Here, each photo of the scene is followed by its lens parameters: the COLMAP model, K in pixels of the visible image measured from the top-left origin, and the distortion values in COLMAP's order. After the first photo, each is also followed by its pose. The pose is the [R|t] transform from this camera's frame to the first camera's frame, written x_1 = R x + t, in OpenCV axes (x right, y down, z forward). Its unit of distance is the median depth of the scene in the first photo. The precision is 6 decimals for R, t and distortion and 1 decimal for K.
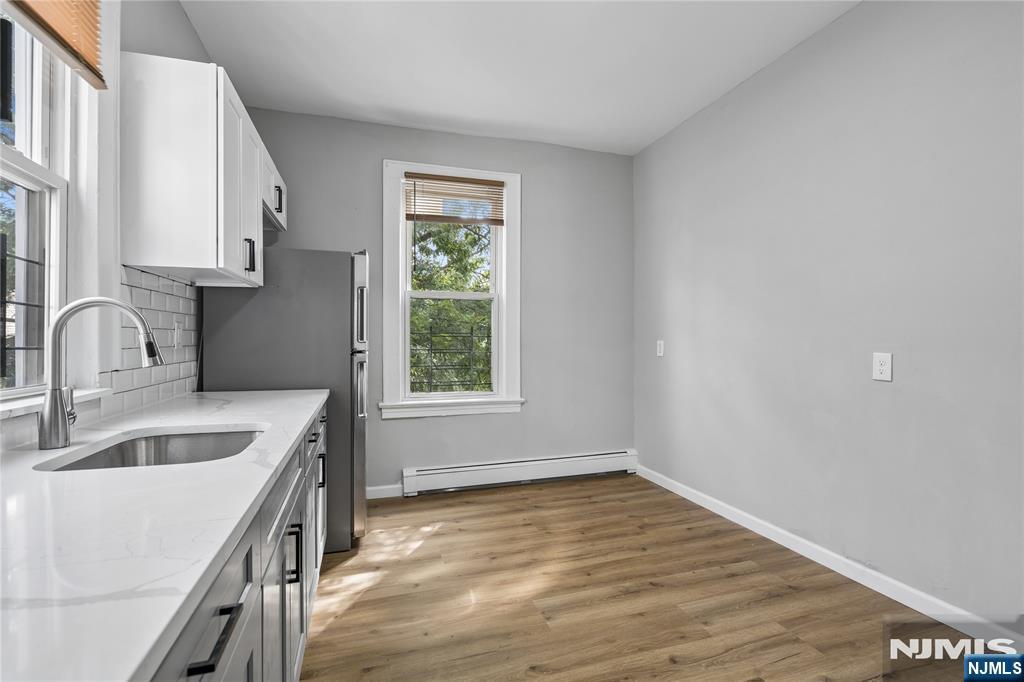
lens RADIAL K [[467.1, 0, 510.2], [0, 467.1, 343.5], [0, 0, 1]] dist [-0.010464, 0.003325]
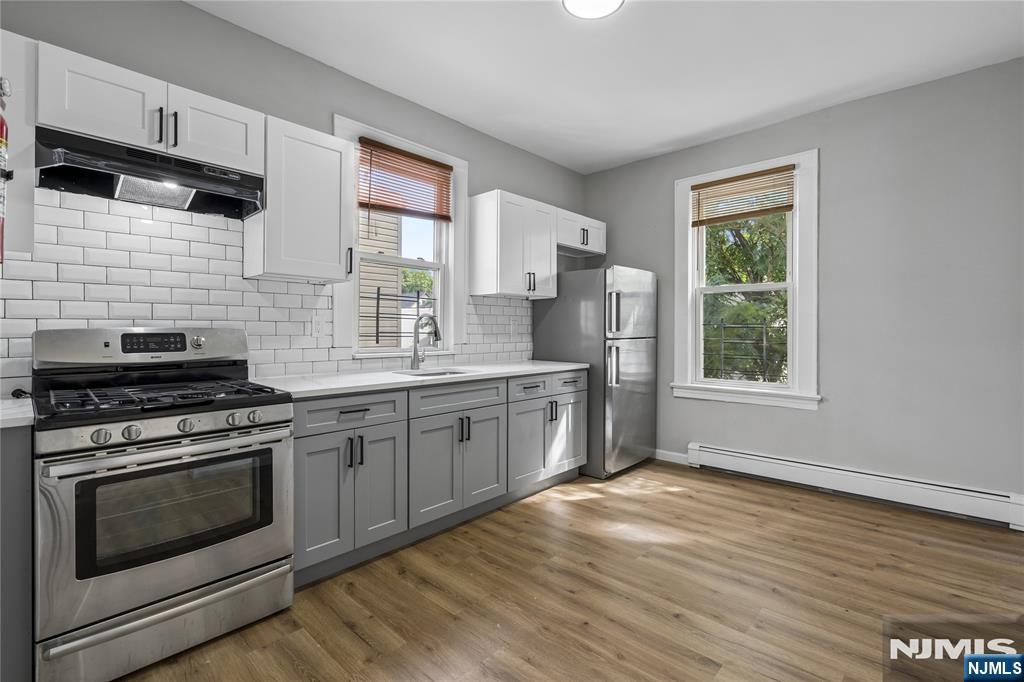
lens RADIAL K [[467.1, 0, 516.1], [0, 467.1, 333.5], [0, 0, 1]] dist [-0.010464, 0.003325]
pose [[0.497933, 0.008039, -0.867178, 0.612366], [-0.009772, 0.999946, 0.003659, -0.001123], [0.867160, 0.006652, 0.497984, 0.052241]]
